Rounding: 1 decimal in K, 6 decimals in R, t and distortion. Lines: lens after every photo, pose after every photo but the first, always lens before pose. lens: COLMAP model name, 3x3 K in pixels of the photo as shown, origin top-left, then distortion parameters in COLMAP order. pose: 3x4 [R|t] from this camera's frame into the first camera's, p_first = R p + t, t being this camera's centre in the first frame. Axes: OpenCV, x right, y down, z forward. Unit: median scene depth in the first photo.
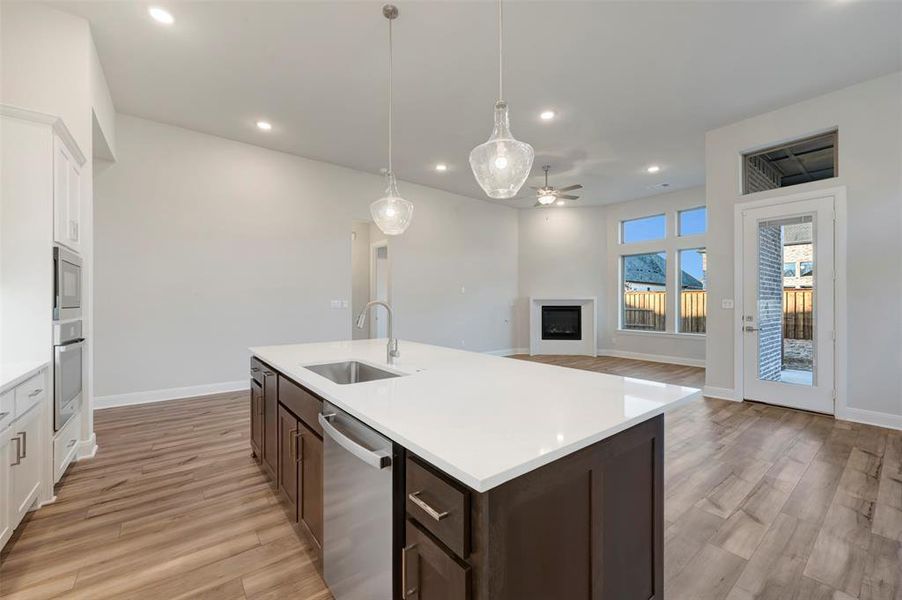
lens RADIAL K [[358.3, 0, 455.2], [0, 358.3, 302.4], [0, 0, 1]] dist [-0.000534, -0.000231]
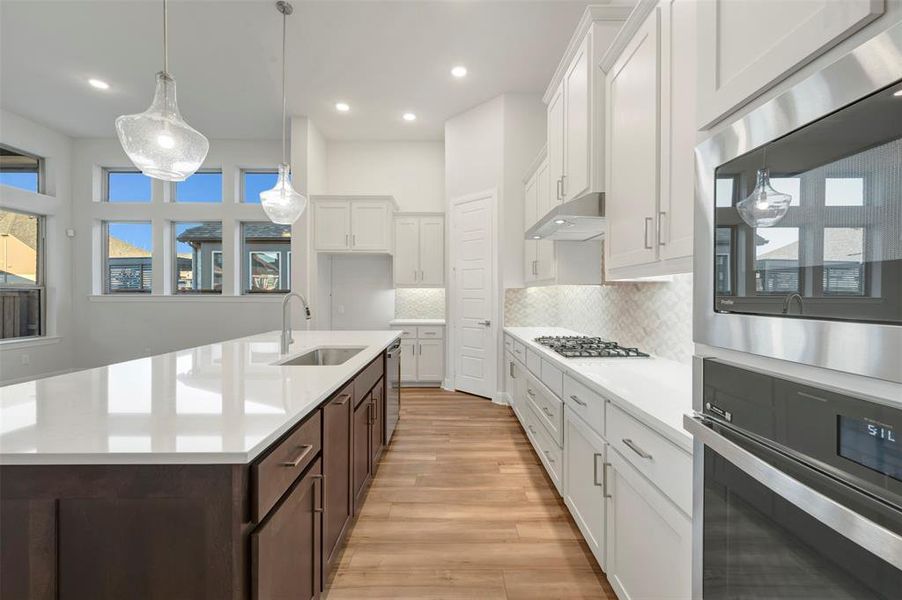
lens RADIAL K [[360.4, 0, 454.1], [0, 360.4, 294.9], [0, 0, 1]] dist [0.002176, 0.000281]
pose [[-0.787608, -0.003550, 0.616166, -0.872921], [-0.003589, 0.999993, 0.001173, -0.000659], [-0.616166, -0.001288, -0.787615, 1.105319]]
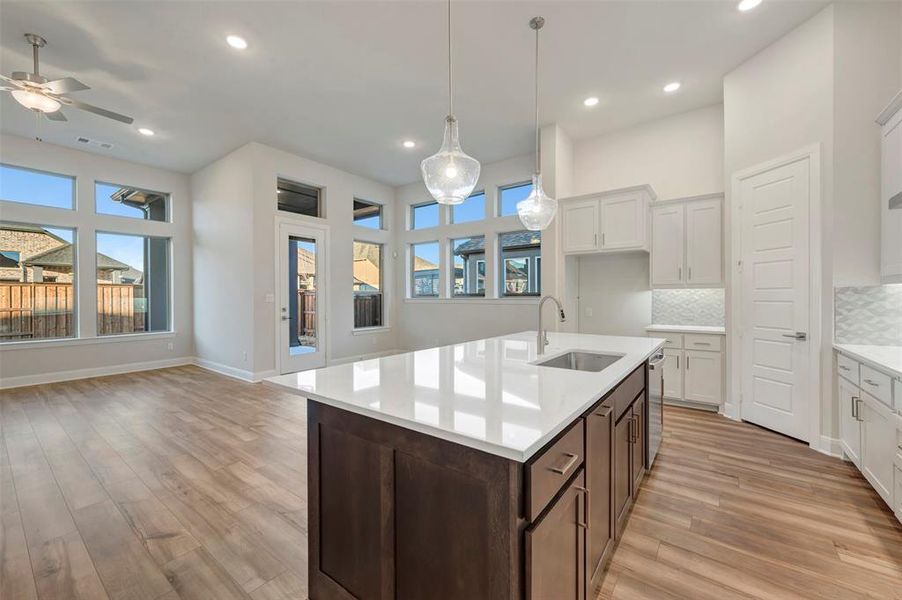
lens RADIAL K [[360.4, 0, 454.1], [0, 360.4, 294.9], [0, 0, 1]] dist [0.002176, 0.000281]
pose [[-0.253954, 0.005354, 0.967202, -0.839851], [0.002208, 0.999985, -0.004955, -0.000288], [-0.967214, 0.000877, -0.253962, 1.108592]]
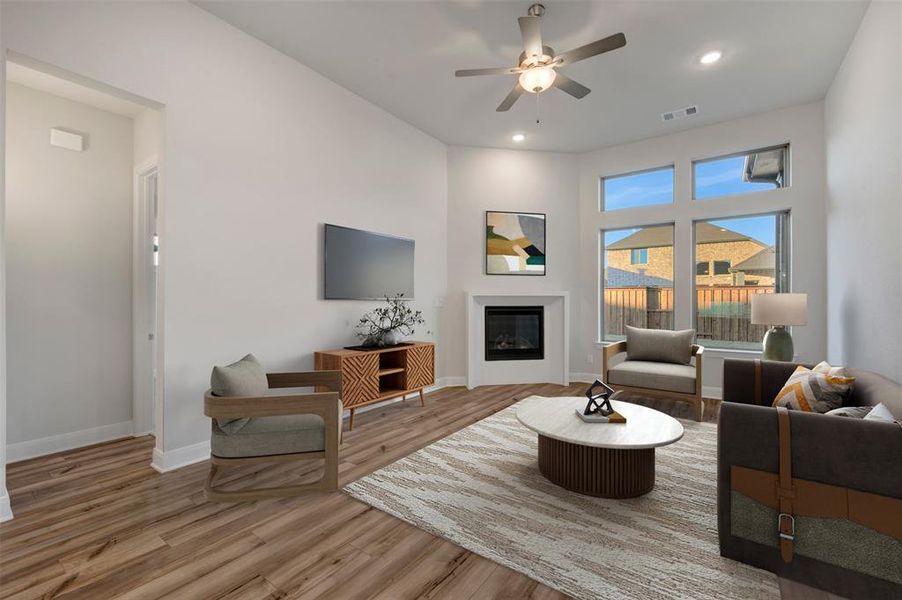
lens RADIAL K [[379.2, 0, 451.0], [0, 379.2, 300.0], [0, 0, 1]] dist [0.002865, 0.000494]
pose [[0.964222, 0.000555, 0.265096, 0.035977], [0.000035, 0.999998, -0.002218, 0.001058], [-0.265097, 0.002147, 0.964219, 1.122268]]
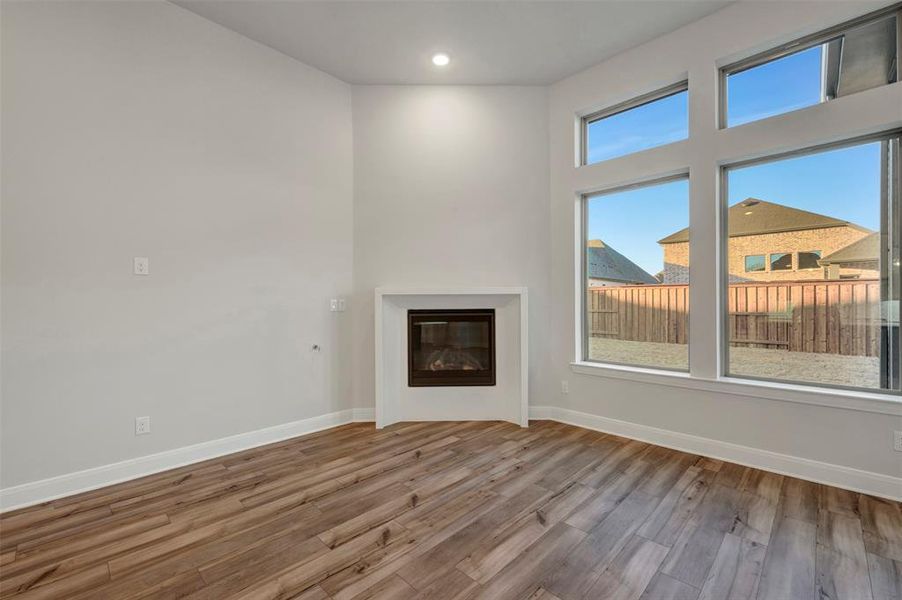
lens RADIAL K [[379.2, 0, 451.0], [0, 379.2, 300.0], [0, 0, 1]] dist [0.002865, 0.000494]
pose [[0.992179, -0.004150, 0.124752, 0.687346], [0.004829, 0.999975, -0.005141, 0.002732], [-0.124727, 0.005703, 0.992175, 1.557126]]
